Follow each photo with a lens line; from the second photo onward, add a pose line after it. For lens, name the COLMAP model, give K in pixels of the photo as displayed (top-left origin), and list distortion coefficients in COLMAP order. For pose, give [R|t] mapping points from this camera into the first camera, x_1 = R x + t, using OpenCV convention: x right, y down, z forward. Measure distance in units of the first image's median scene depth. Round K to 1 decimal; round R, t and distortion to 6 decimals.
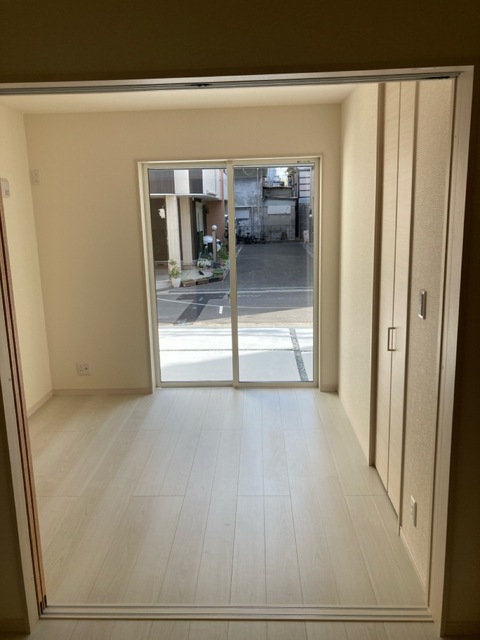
lens RADIAL K [[533.1, 0, 240.9], [0, 533.1, 322.6], [0, 0, 1]] dist [0.040424, -0.031640]
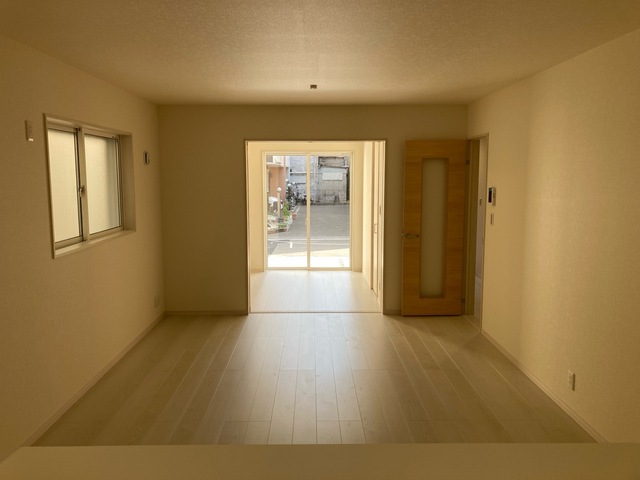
lens RADIAL K [[533.1, 0, 319.9], [0, 533.1, 239.6], [0, 0, 1]] dist [0.040424, -0.031640]
pose [[0.998587, 0.020126, 0.049191, -0.013645], [-0.015709, 0.995945, -0.088584, 0.037819], [-0.050775, 0.087686, 0.994853, -0.185575]]
